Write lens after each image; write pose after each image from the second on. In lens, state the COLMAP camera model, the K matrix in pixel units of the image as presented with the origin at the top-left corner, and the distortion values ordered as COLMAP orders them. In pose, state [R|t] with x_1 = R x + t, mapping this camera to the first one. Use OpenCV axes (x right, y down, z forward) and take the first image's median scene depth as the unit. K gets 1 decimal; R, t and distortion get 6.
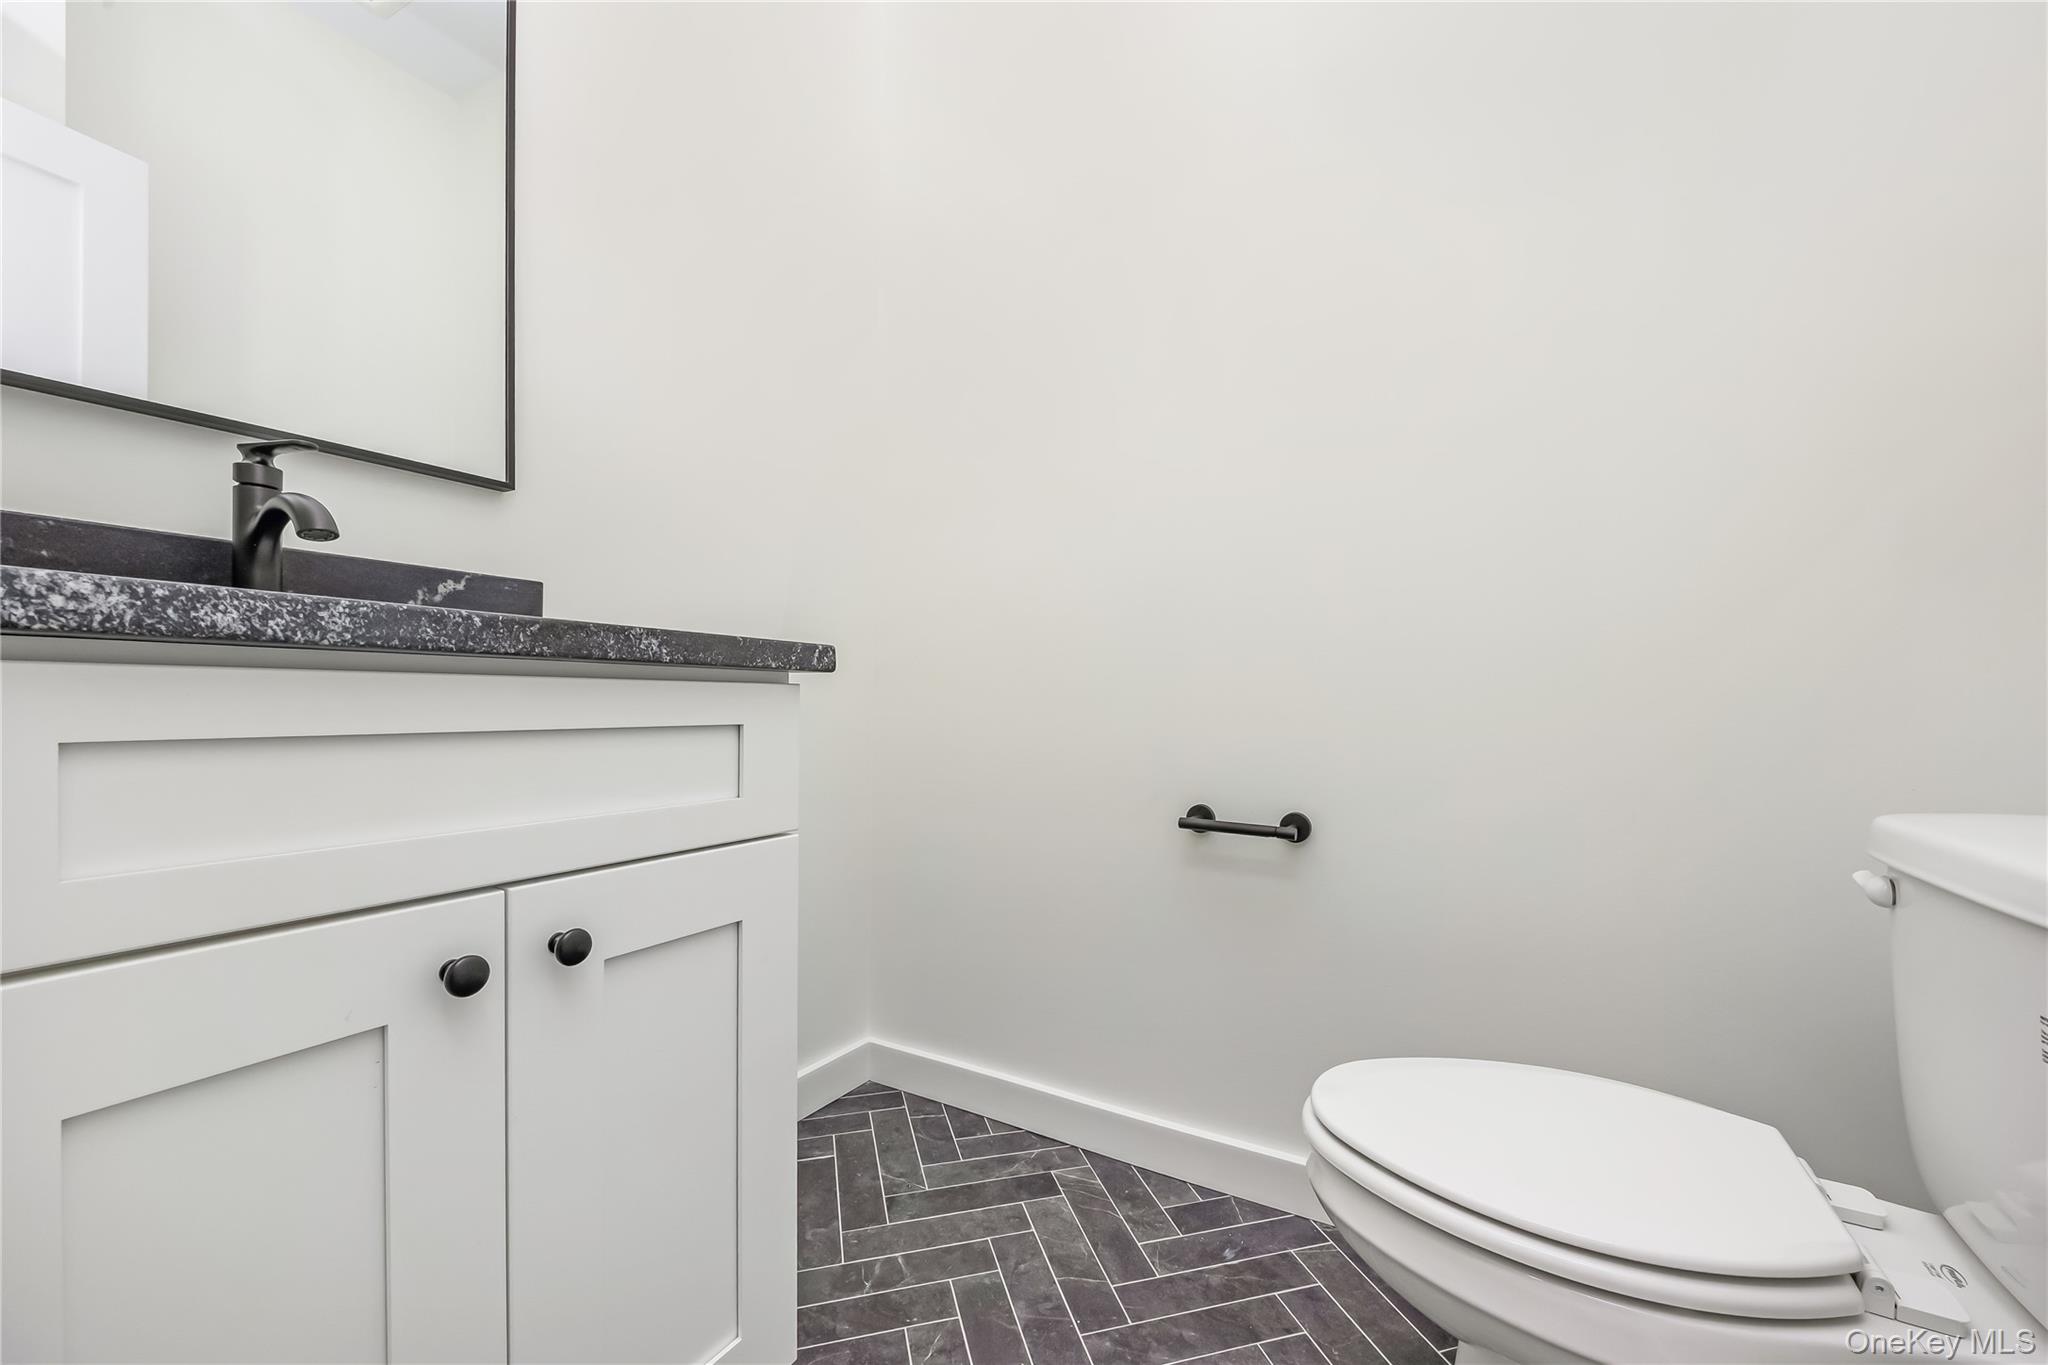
lens RADIAL K [[782.3, 0, 1024.0], [0, 782.3, 682.5], [0, 0, 1]] dist [-0.000436, -0.000102]
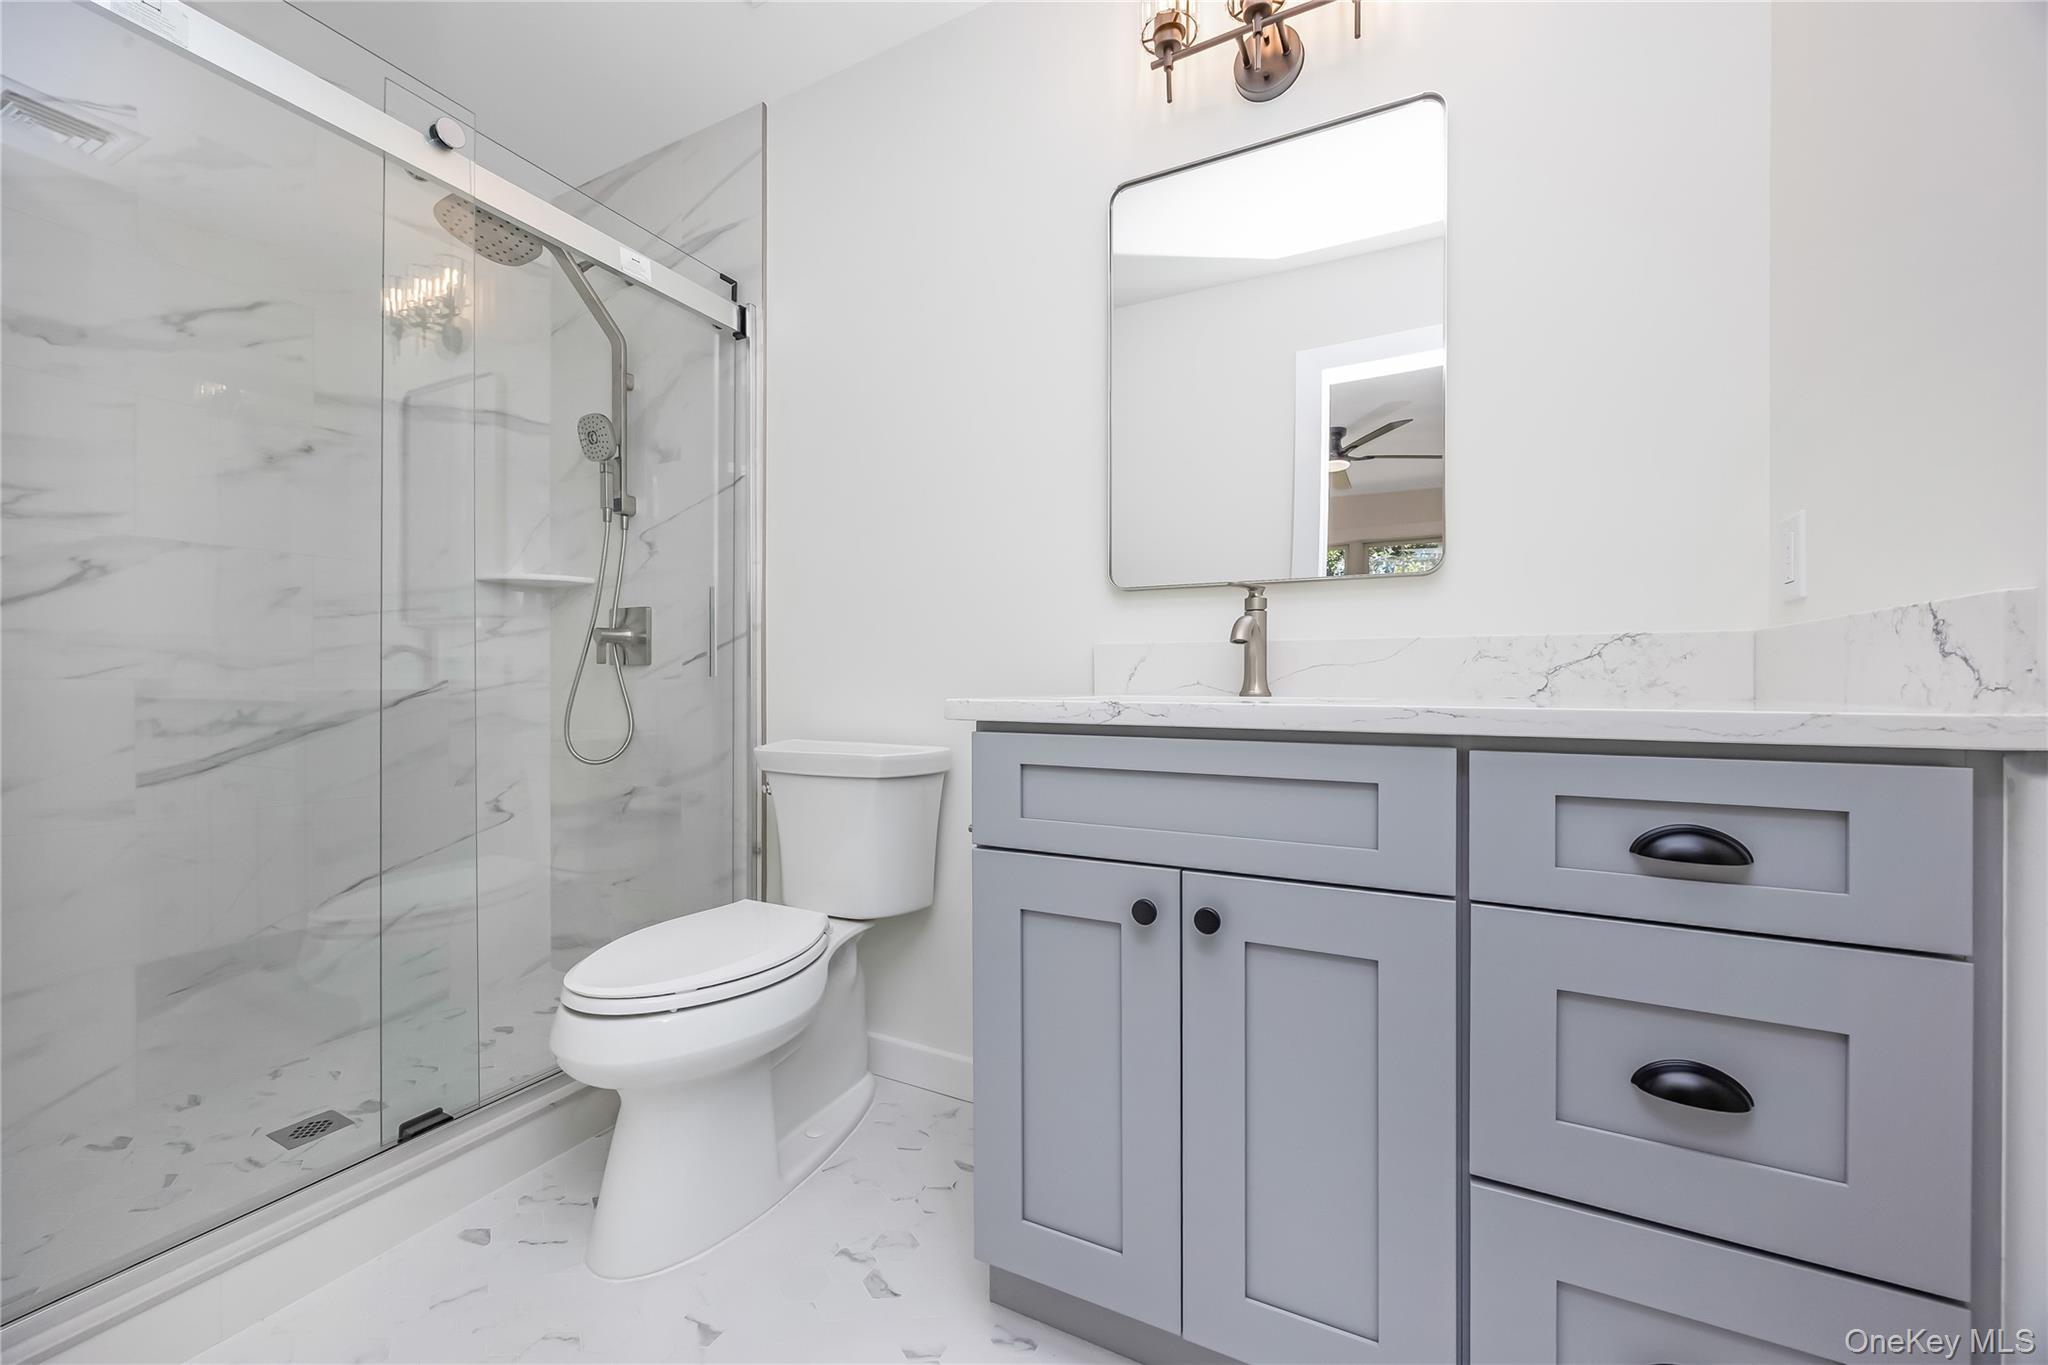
lens RADIAL K [[782.3, 0, 1024.0], [0, 782.3, 682.5], [0, 0, 1]] dist [-0.000436, -0.000102]
pose [[0.043698, 0.009586, -0.998999, 0.945988], [0.030894, 0.999463, 0.010942, -0.154555], [0.998567, -0.031341, 0.043378, 0.616110]]
